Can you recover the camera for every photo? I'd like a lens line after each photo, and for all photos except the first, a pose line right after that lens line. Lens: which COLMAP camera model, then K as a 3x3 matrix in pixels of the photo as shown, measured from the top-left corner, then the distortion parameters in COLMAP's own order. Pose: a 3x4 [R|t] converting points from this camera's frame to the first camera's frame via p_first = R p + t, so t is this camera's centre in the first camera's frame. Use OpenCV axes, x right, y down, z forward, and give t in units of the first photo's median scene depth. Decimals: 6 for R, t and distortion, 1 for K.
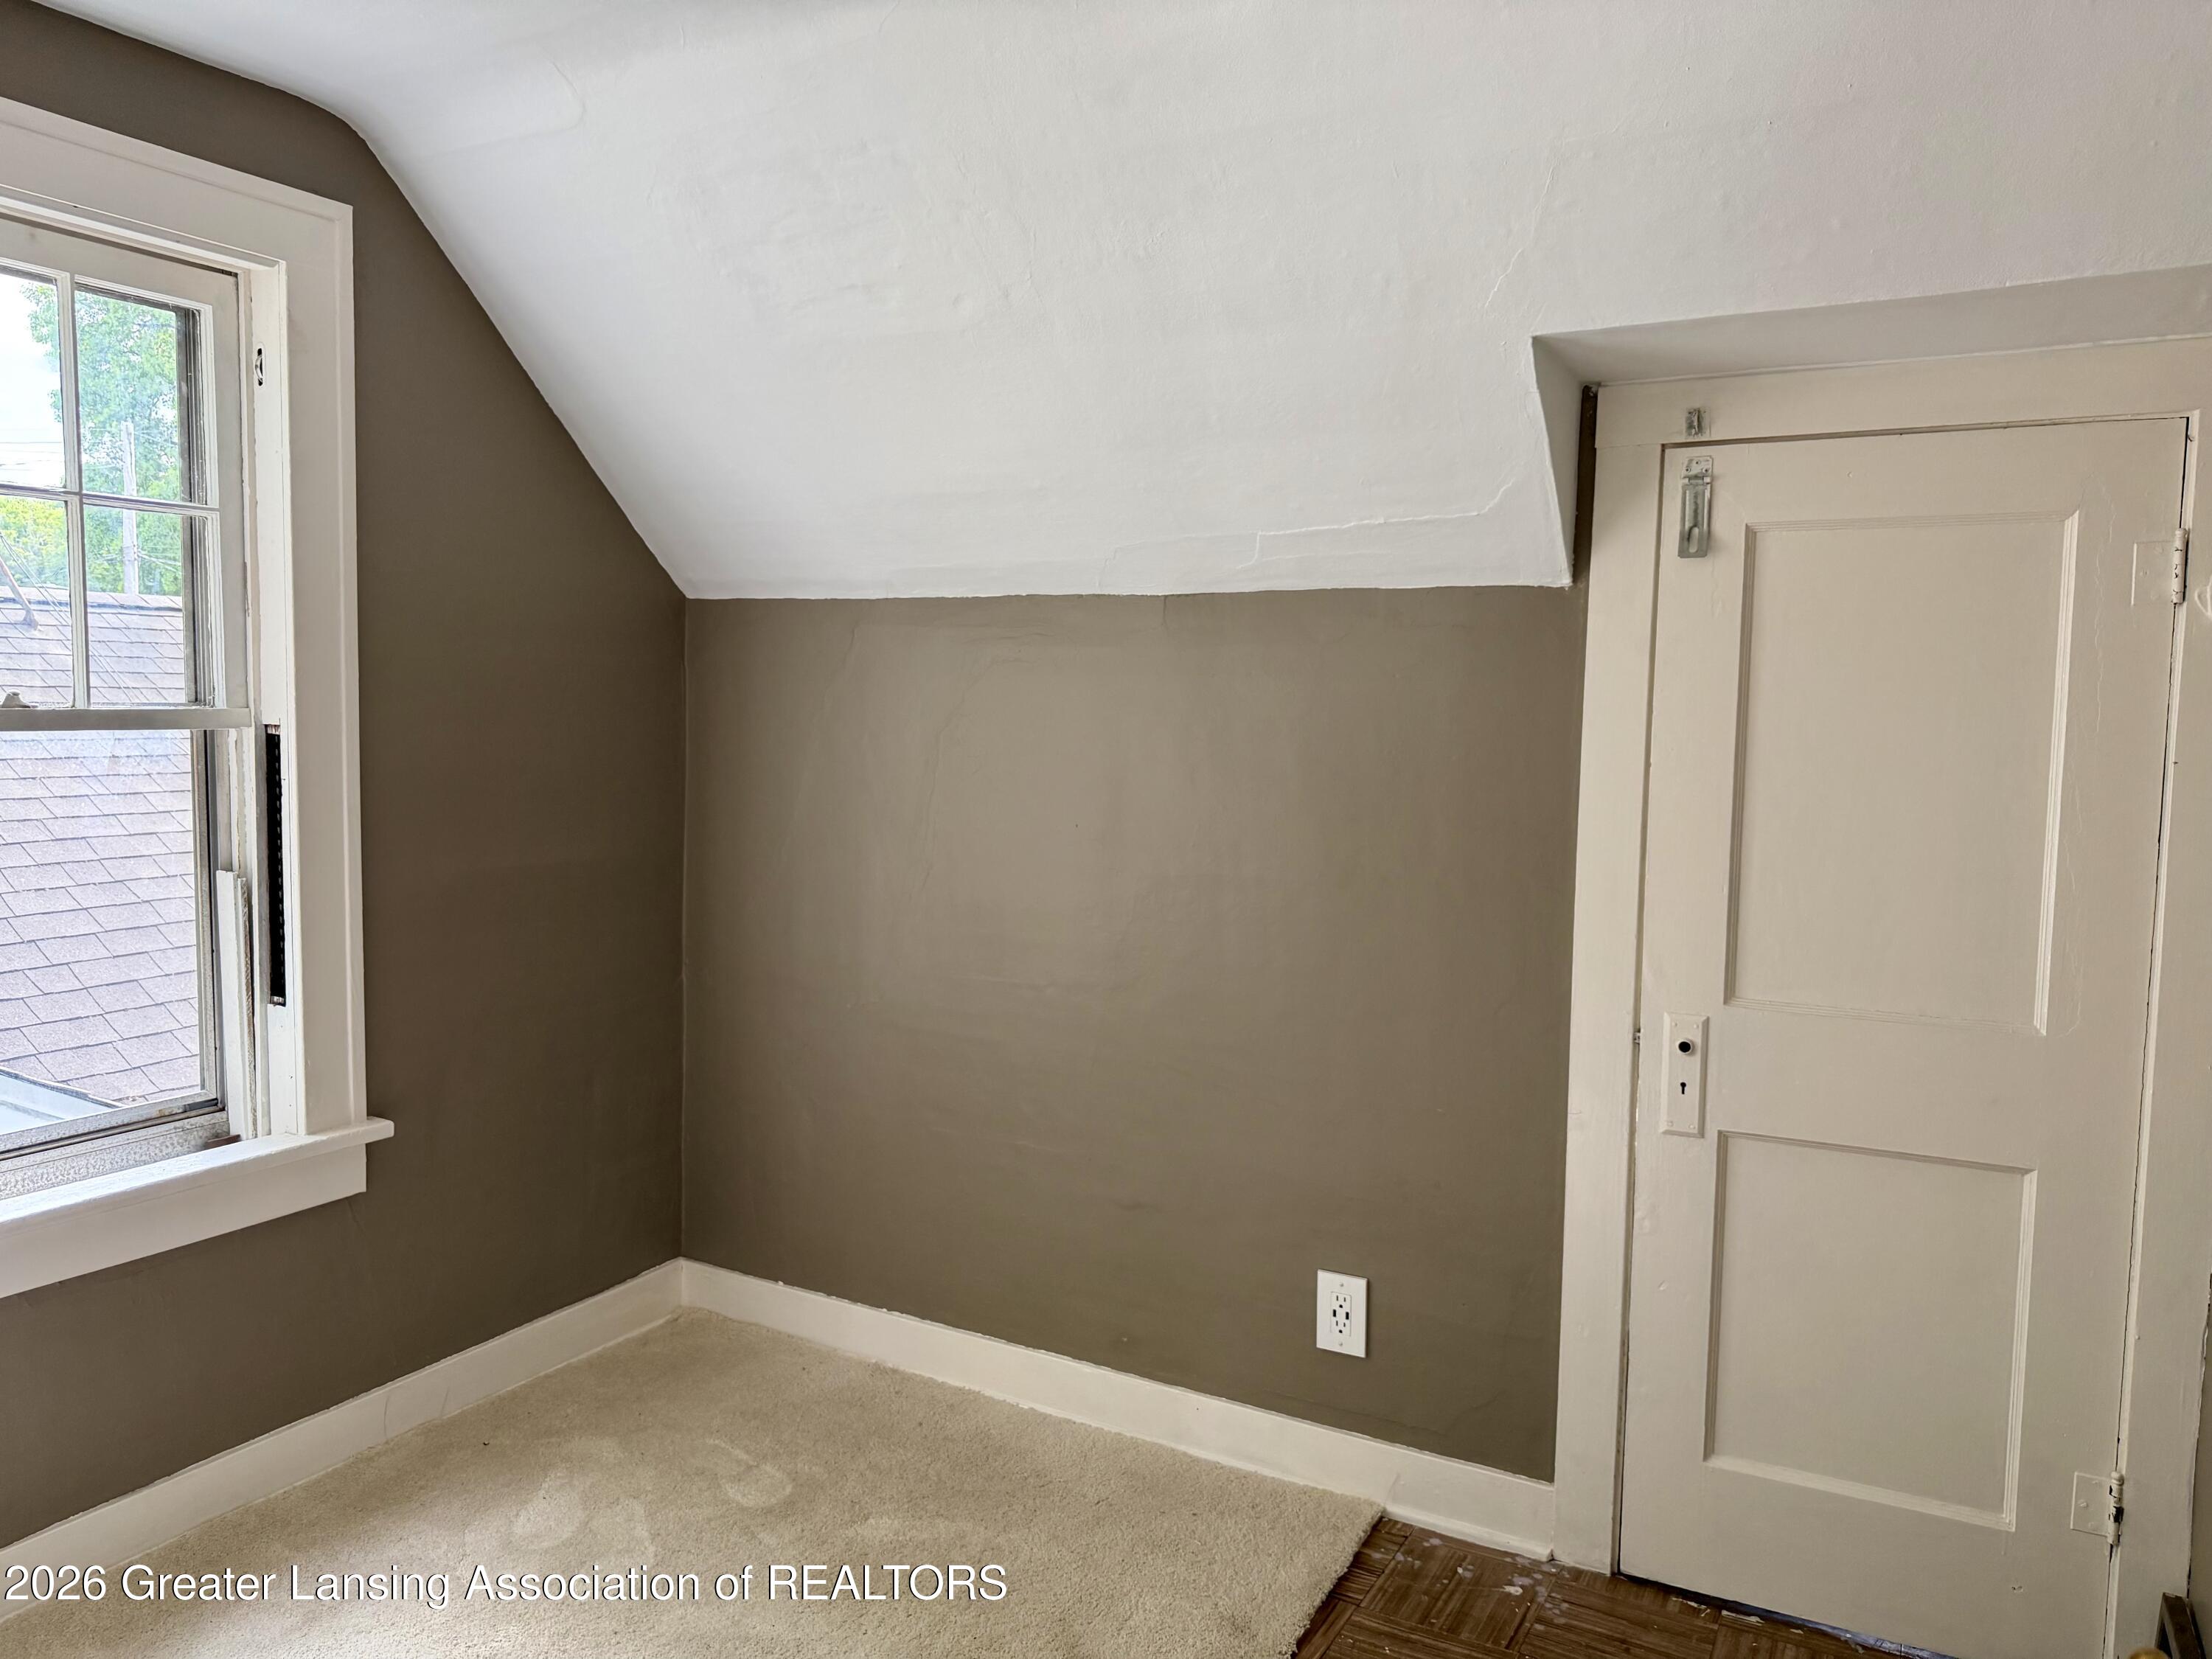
lens RADIAL K [[1573.5, 0, 1103.8], [0, 1573.5, 835.2], [0, 0, 1]] dist [0.070036, -0.083393]
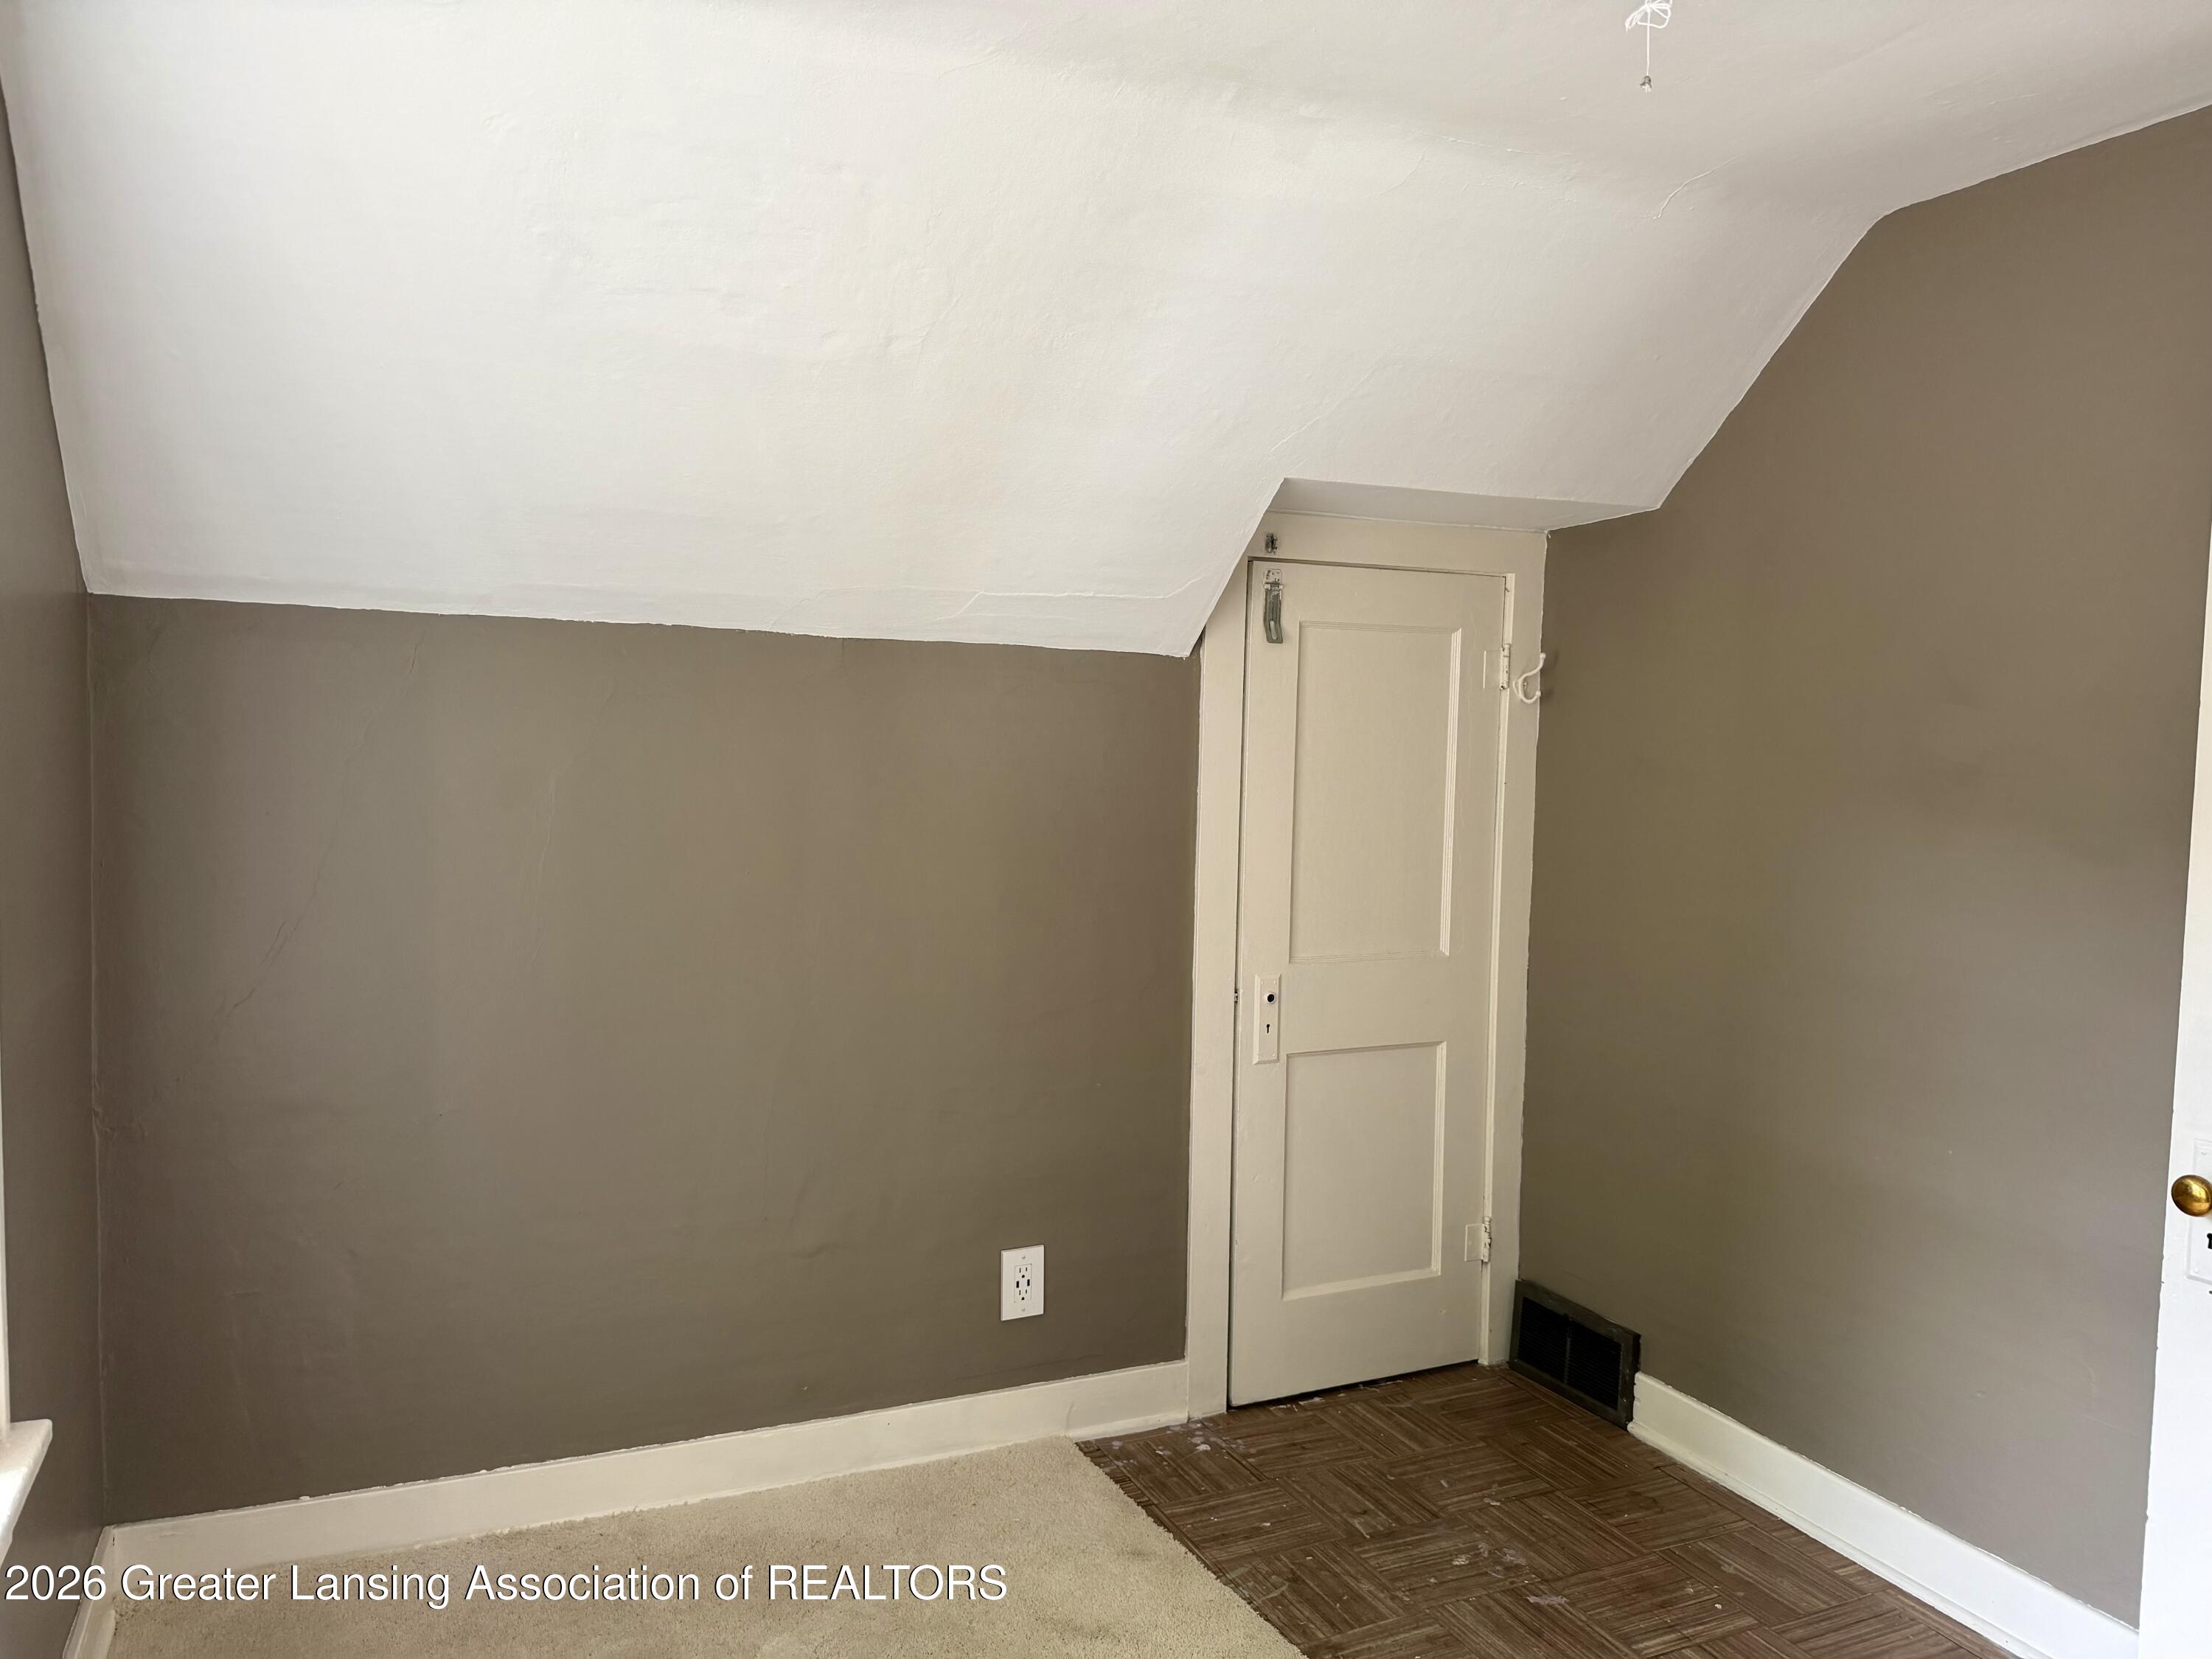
lens RADIAL K [[1557.2, 0, 1093.8], [0, 1557.2, 833.0], [0, 0, 1]] dist [0.183353, -0.348449]
pose [[0.595329, -0.055908, 0.801535, -0.789010], [0.052235, 0.998159, 0.030826, -0.057951], [-0.801783, 0.023516, 0.597153, 0.308160]]
